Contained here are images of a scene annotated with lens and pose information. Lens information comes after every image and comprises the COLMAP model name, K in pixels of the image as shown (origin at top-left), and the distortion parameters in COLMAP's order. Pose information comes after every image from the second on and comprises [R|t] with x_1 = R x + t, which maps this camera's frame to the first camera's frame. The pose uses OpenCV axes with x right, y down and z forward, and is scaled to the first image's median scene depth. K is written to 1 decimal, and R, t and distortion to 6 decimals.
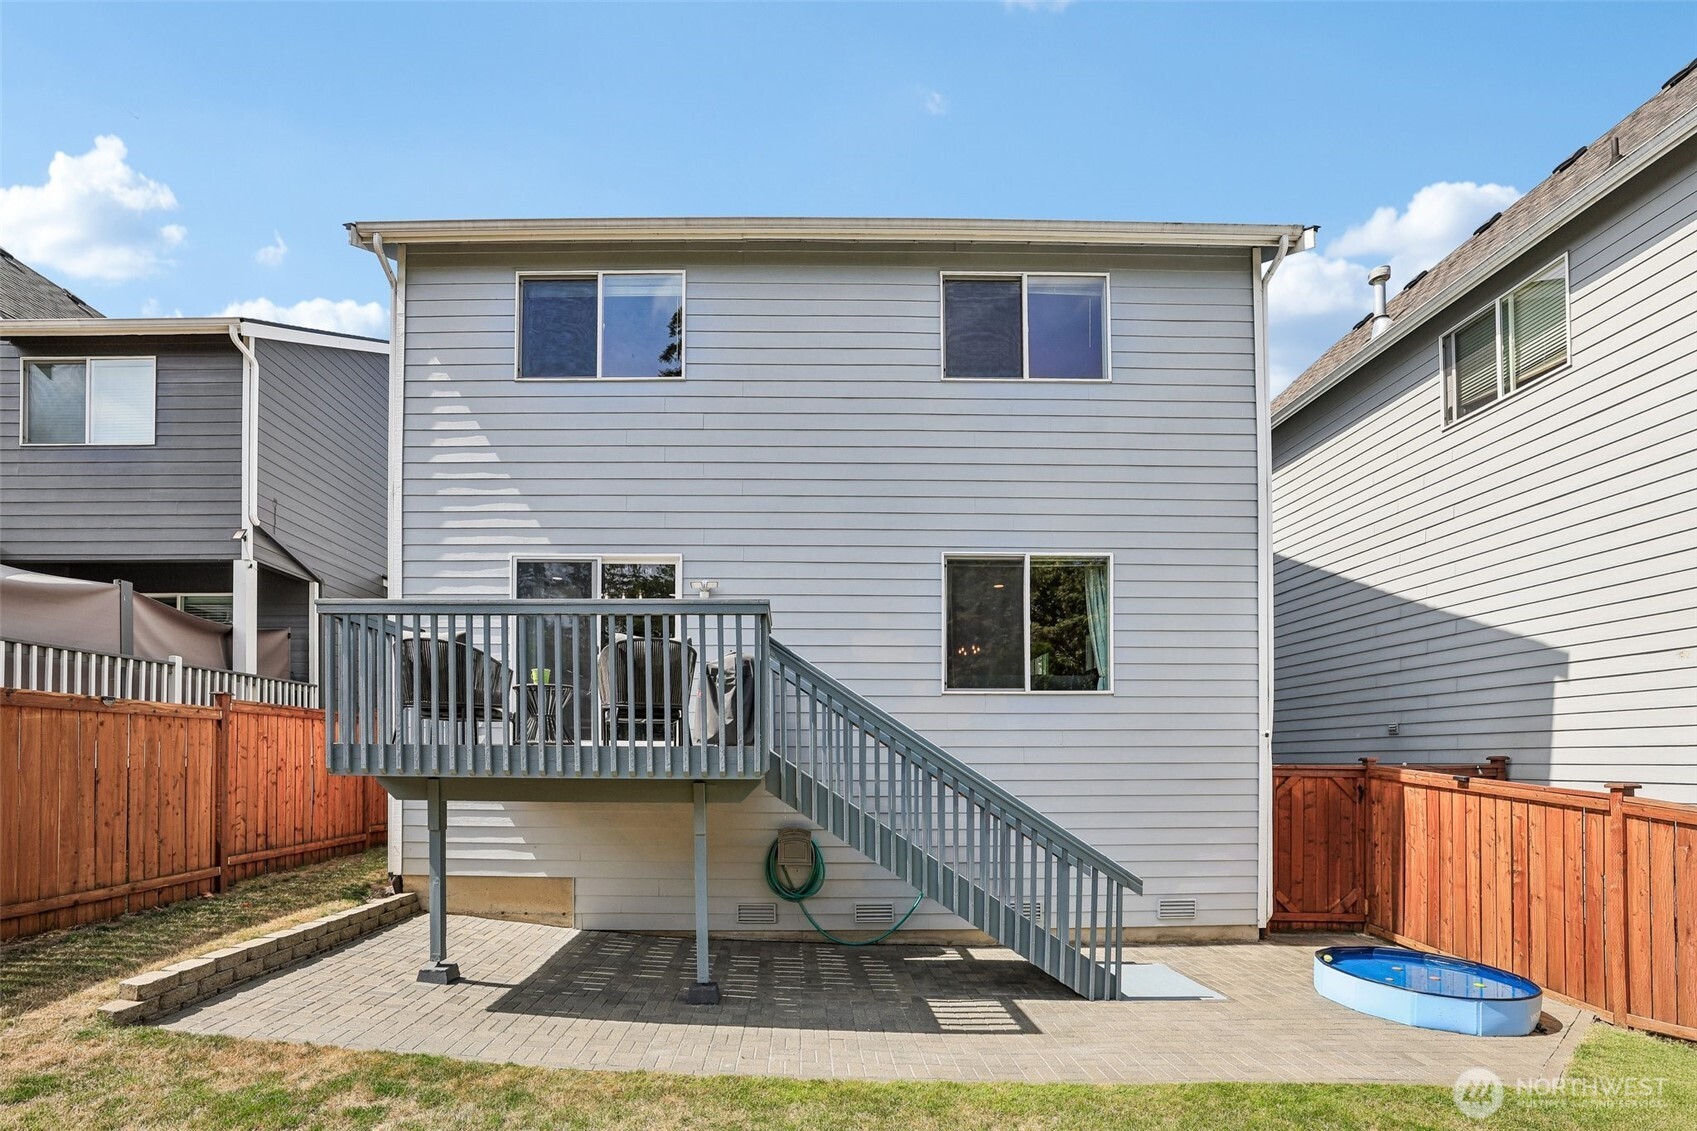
lens RADIAL K [[750.0, 0, 799.3], [0, 750.0, 682.7], [0, 0, 1]] dist [-0.022298, 0.000643]
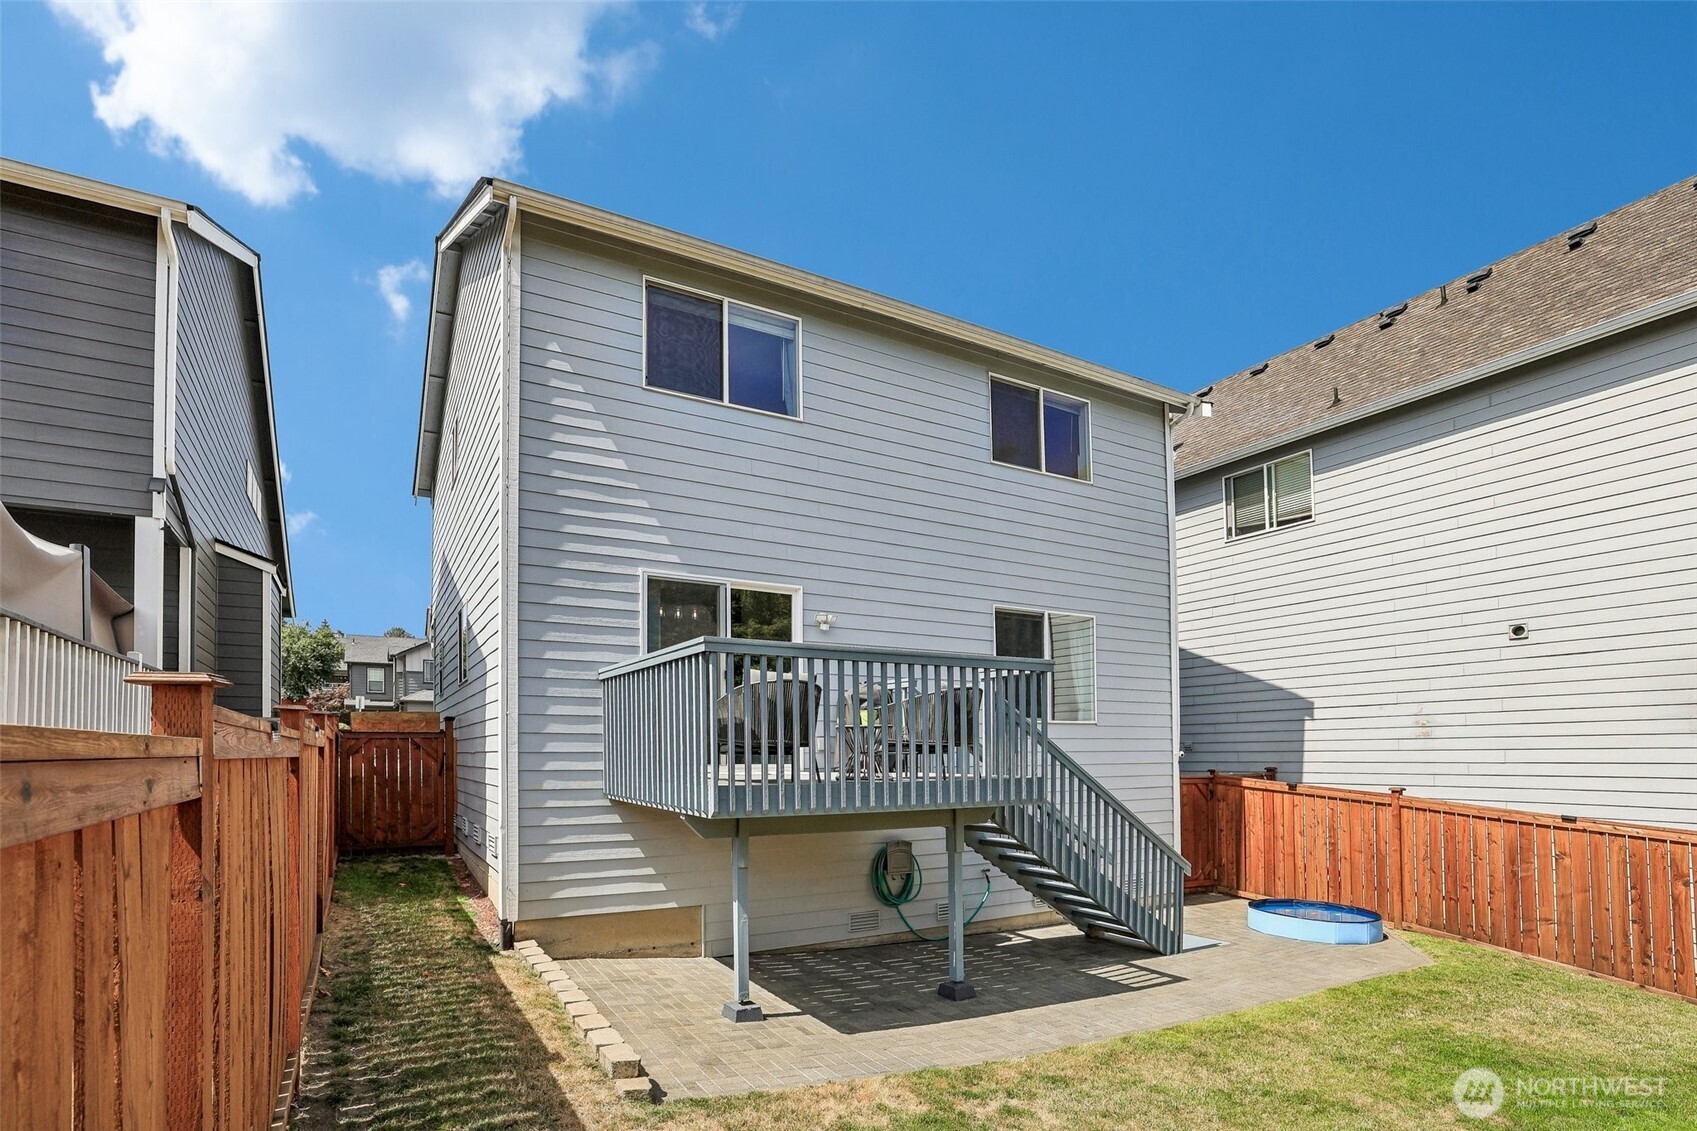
lens RADIAL K [[789.3, 0, 782.8], [0, 789.3, 646.2], [0, 0, 1]] dist [-0.000076, -0.032685]
pose [[0.887305, 0.055724, 0.457805, -0.705277], [-0.041647, 0.998299, -0.040794, -0.041649], [-0.459299, 0.017131, 0.888116, 0.021928]]
